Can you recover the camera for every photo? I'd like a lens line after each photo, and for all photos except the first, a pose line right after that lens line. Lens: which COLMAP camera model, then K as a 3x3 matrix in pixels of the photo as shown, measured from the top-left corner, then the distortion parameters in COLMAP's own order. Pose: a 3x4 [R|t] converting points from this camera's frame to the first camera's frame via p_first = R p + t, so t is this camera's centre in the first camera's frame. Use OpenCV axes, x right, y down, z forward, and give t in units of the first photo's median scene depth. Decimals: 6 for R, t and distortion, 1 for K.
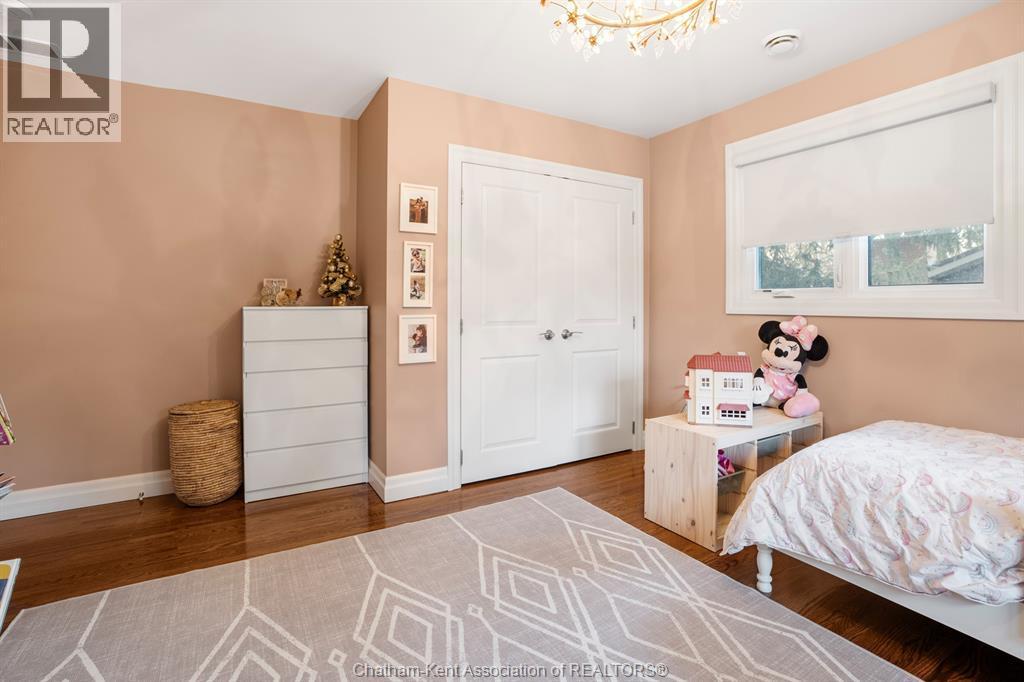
lens RADIAL K [[479.8, 0, 512.9], [0, 479.8, 303.6], [0, 0, 1]] dist [-0.033085, 0.000433]
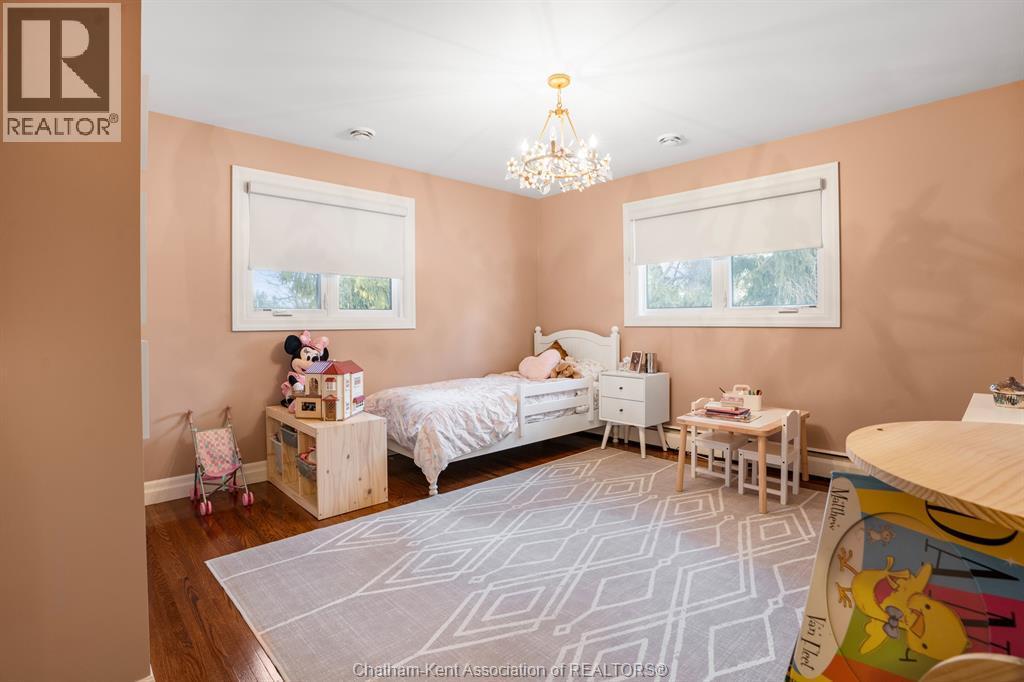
lens RADIAL K [[481.5, 0, 516.7], [0, 481.5, 330.6], [0, 0, 1]] dist [-0.035379, 0.000571]
pose [[-0.207319, -0.017710, 0.978113, -1.084032], [0.002378, 0.999824, 0.018607, 0.005294], [-0.978270, 0.006184, -0.207241, 0.991874]]
